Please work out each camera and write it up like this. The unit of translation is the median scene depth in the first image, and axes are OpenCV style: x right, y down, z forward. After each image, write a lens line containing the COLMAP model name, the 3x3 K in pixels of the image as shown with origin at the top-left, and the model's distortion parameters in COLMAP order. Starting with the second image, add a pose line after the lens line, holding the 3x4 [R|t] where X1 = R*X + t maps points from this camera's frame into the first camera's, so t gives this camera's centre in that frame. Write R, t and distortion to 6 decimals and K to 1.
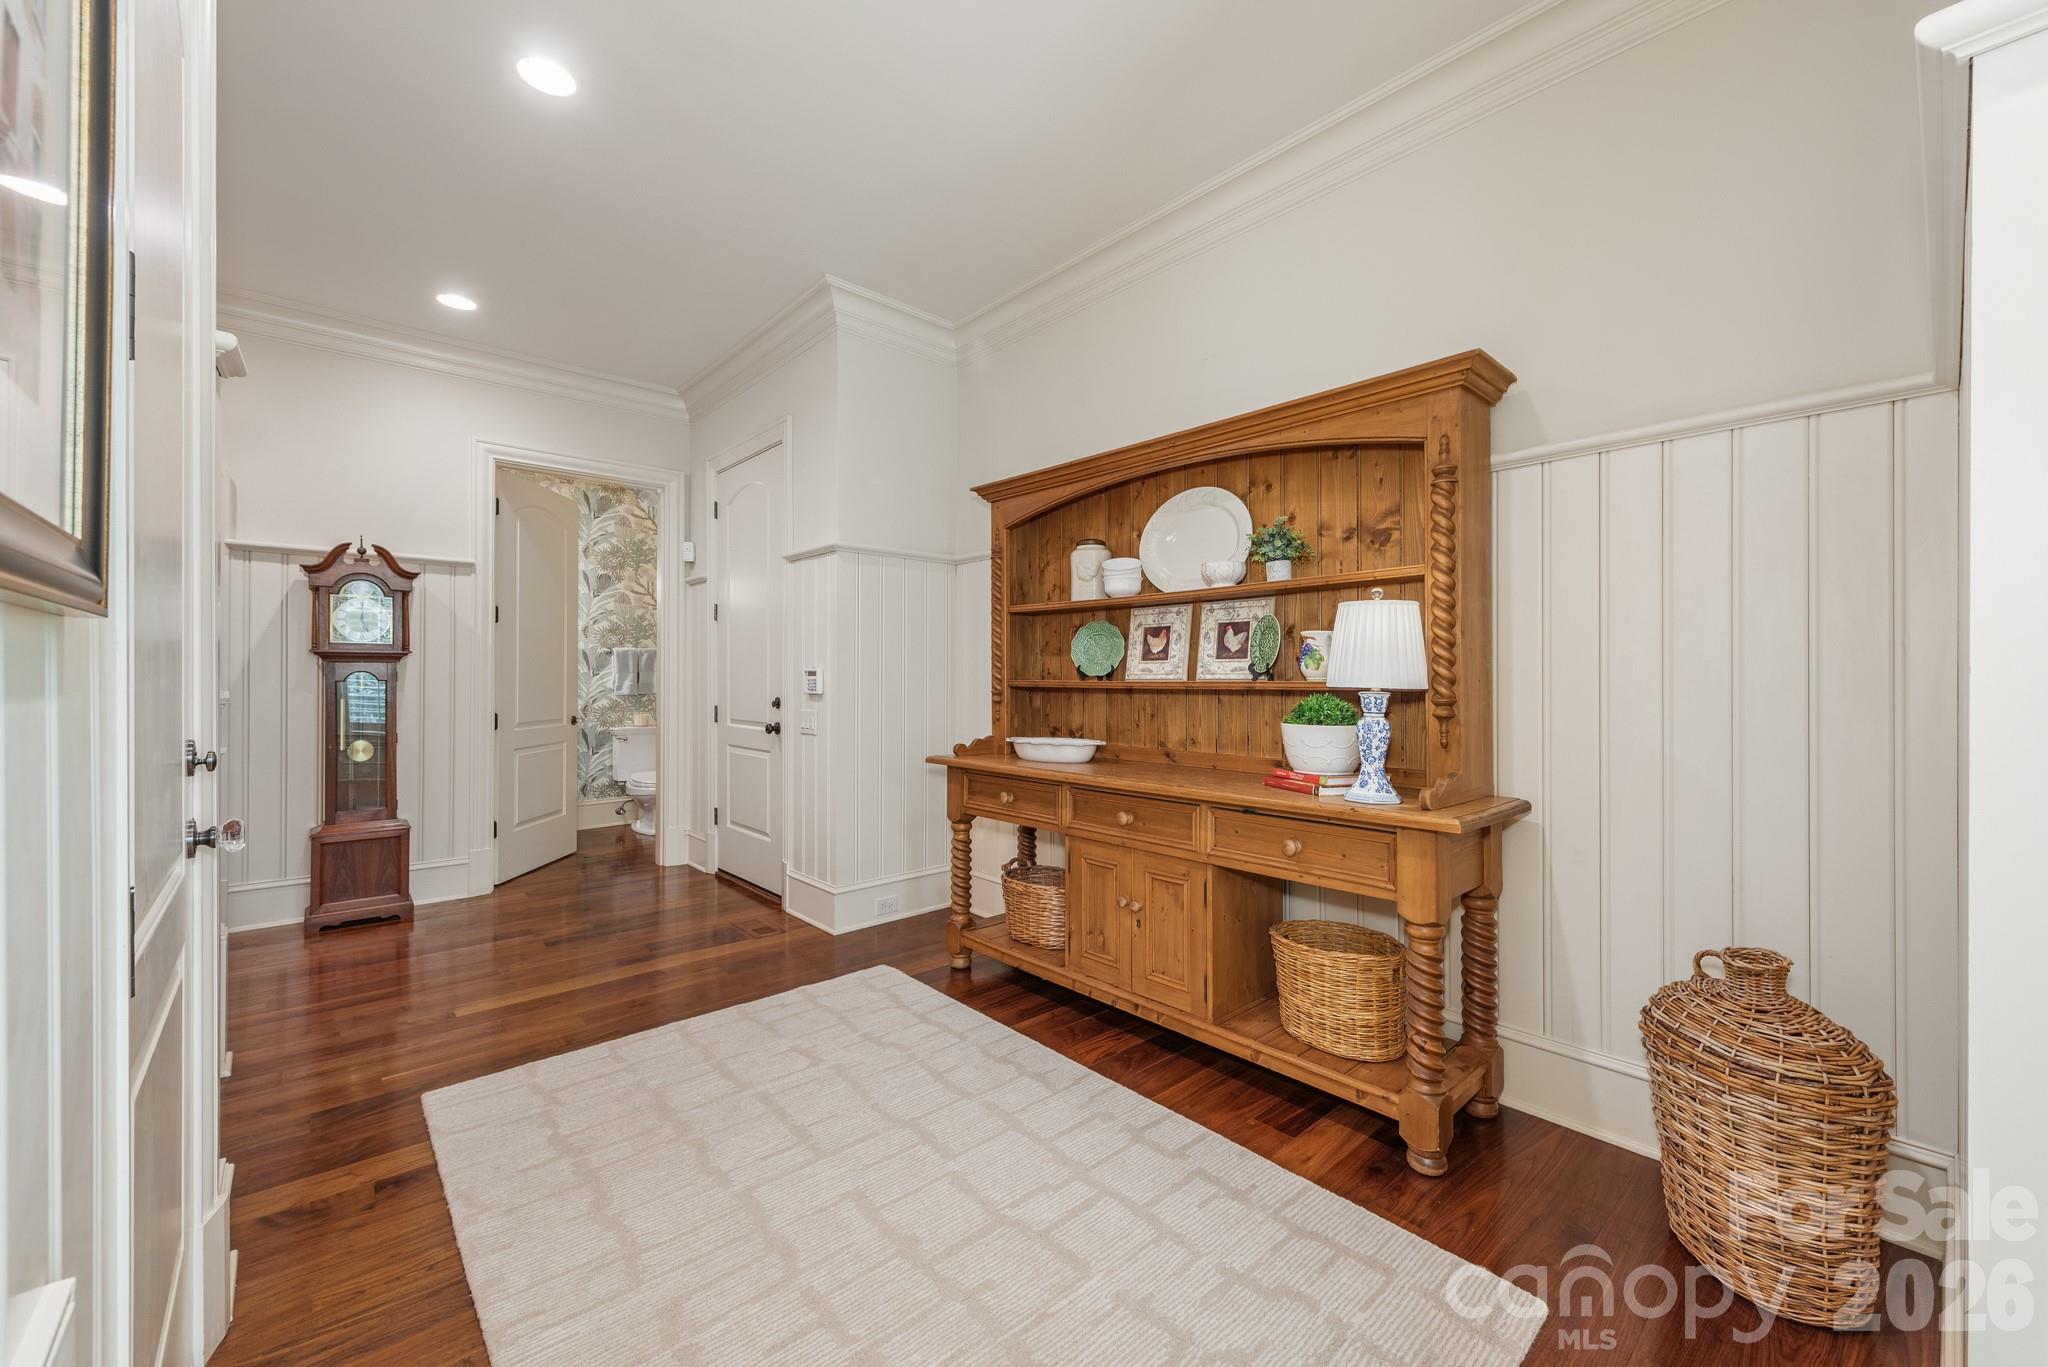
lens RADIAL K [[799.6, 0, 1034.1], [0, 799.6, 686.9], [0, 0, 1]] dist [0.016406, -0.005460]
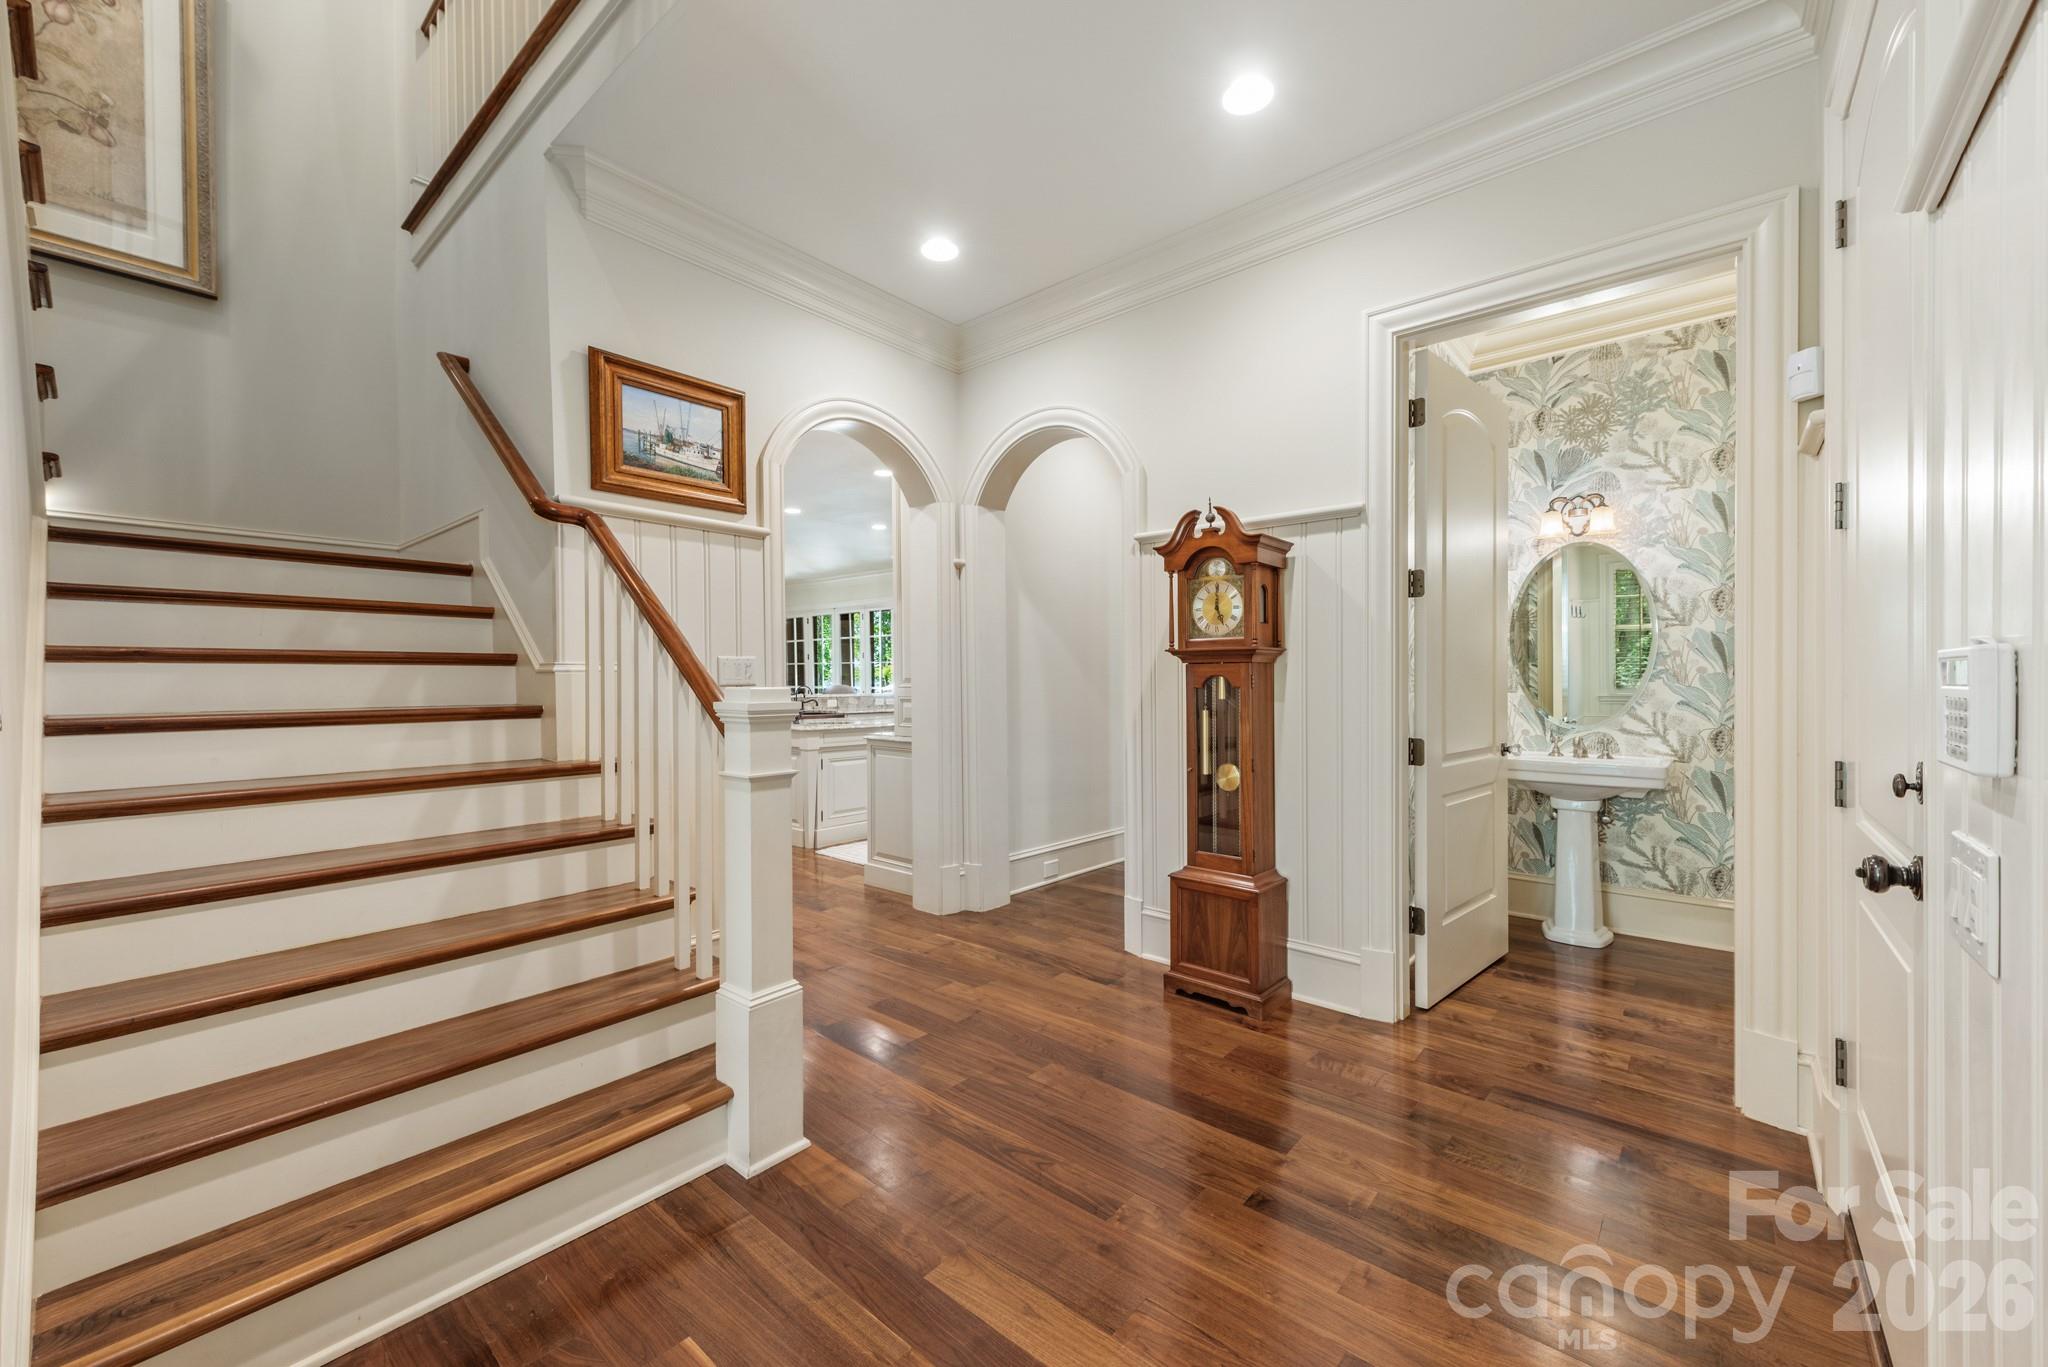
lens RADIAL K [[799.6, 0, 1034.1], [0, 799.6, 686.9], [0, 0, 1]] dist [0.016406, -0.005460]
pose [[0.114186, 0.010127, -0.993408, -0.090984], [-0.013137, 0.999876, 0.008683, -0.012375], [0.993372, 0.012059, 0.114305, 0.721237]]
